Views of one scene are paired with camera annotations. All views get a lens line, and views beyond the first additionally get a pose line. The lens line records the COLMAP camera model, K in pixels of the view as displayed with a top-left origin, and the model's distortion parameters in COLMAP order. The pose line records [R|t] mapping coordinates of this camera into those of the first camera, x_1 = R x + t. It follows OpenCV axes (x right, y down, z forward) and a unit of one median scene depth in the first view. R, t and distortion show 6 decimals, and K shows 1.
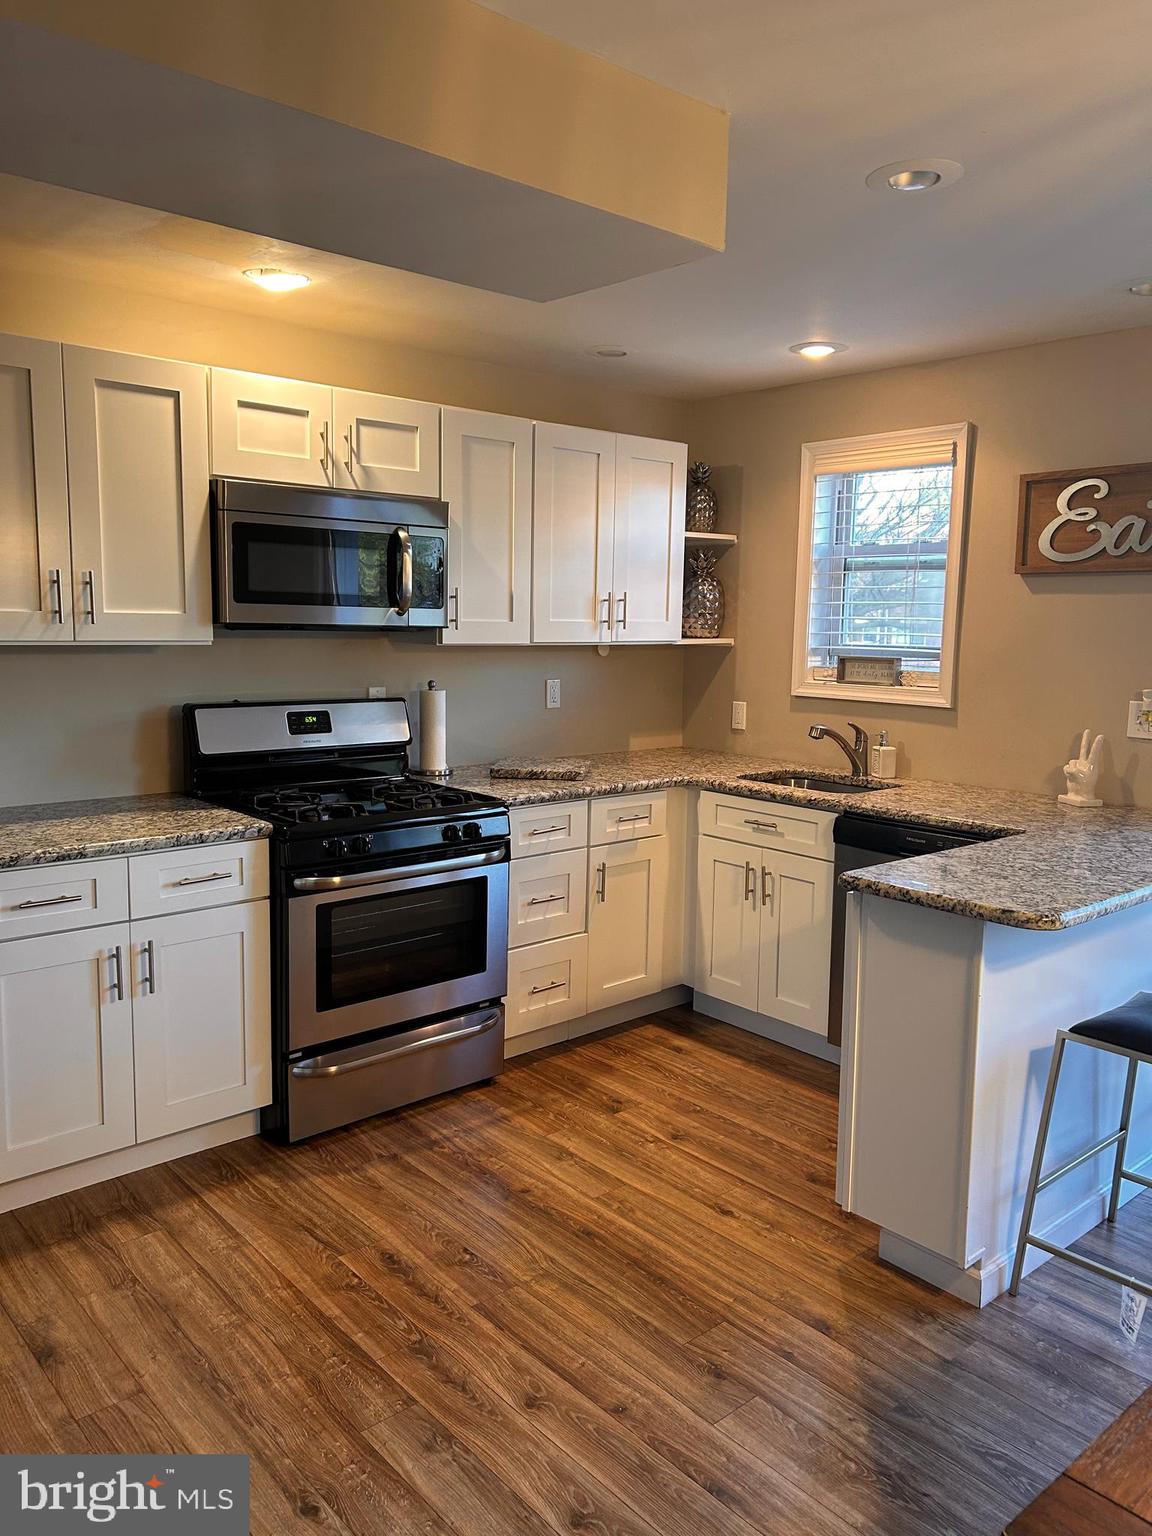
lens RADIAL K [[1148.0, 0, 589.2], [0, 1148.0, 769.4], [0, 0, 1]] dist [0.049822, -0.053260]
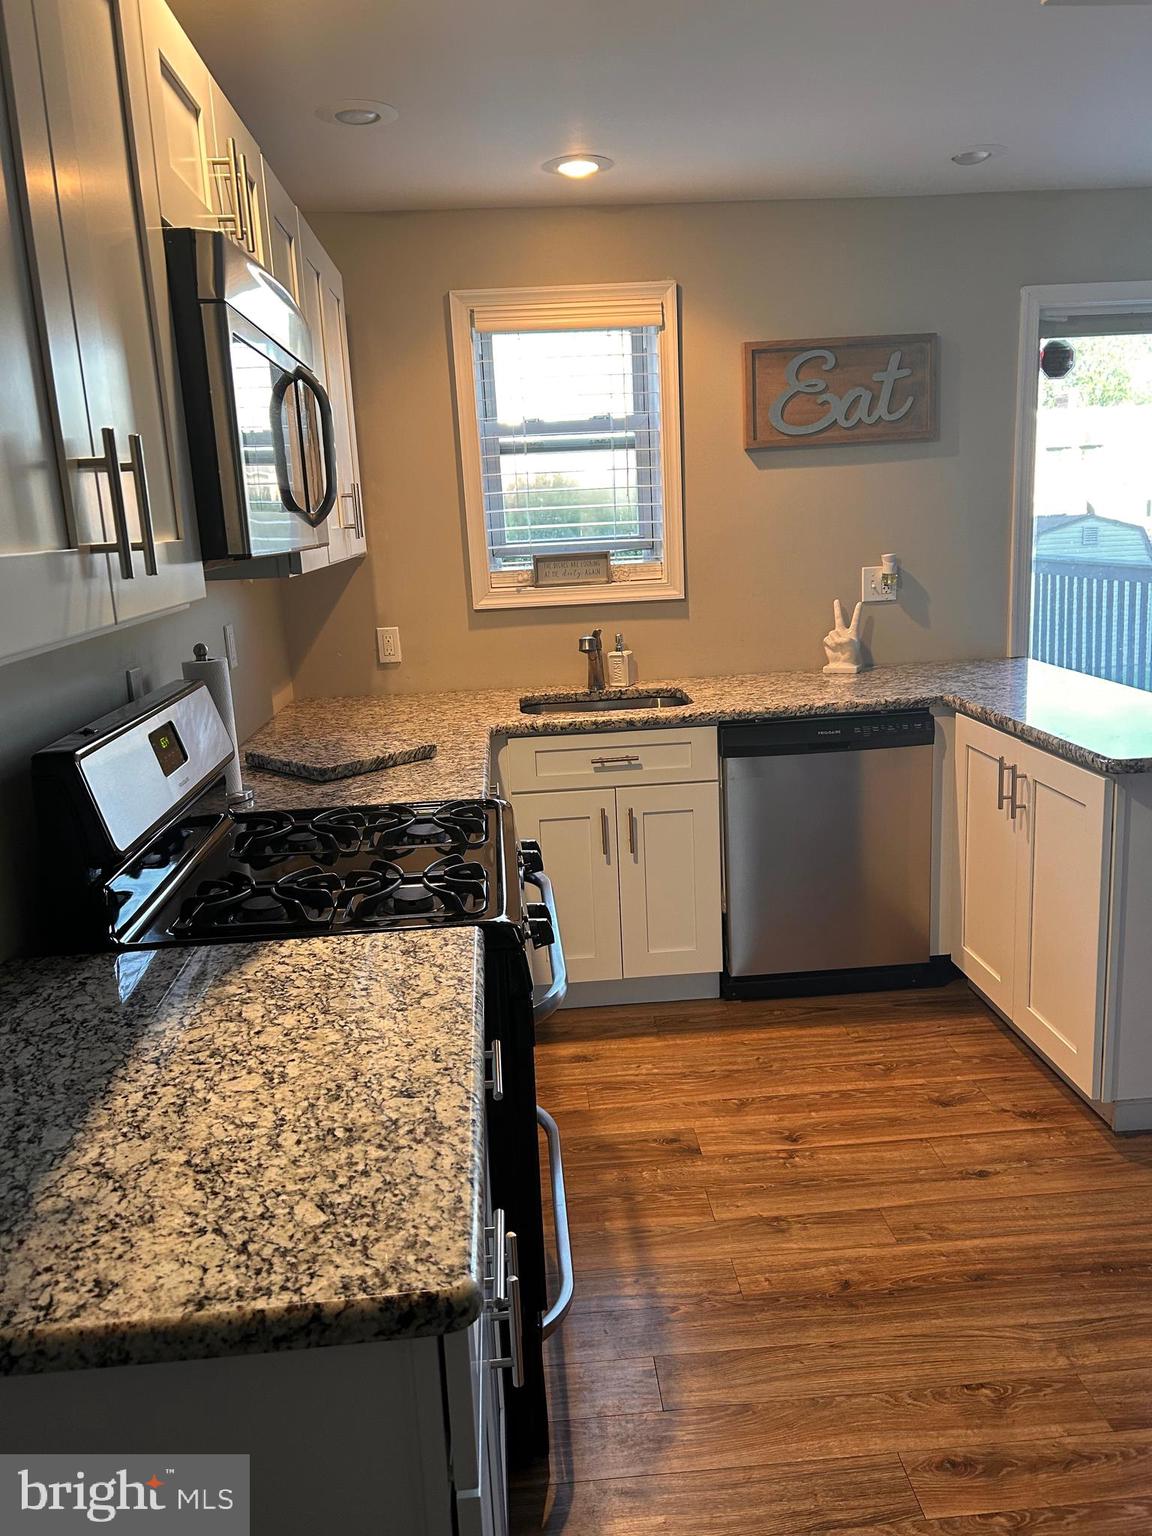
lens RADIAL K [[1148.0, 0, 590.3], [0, 1148.0, 770.6], [0, 0, 1]] dist [0.049822, -0.053260]
pose [[0.609228, -0.223092, 0.760967, -0.537632], [0.166305, 0.974216, 0.152467, -0.081103], [-0.775360, 0.033665, 0.630621, 0.536782]]
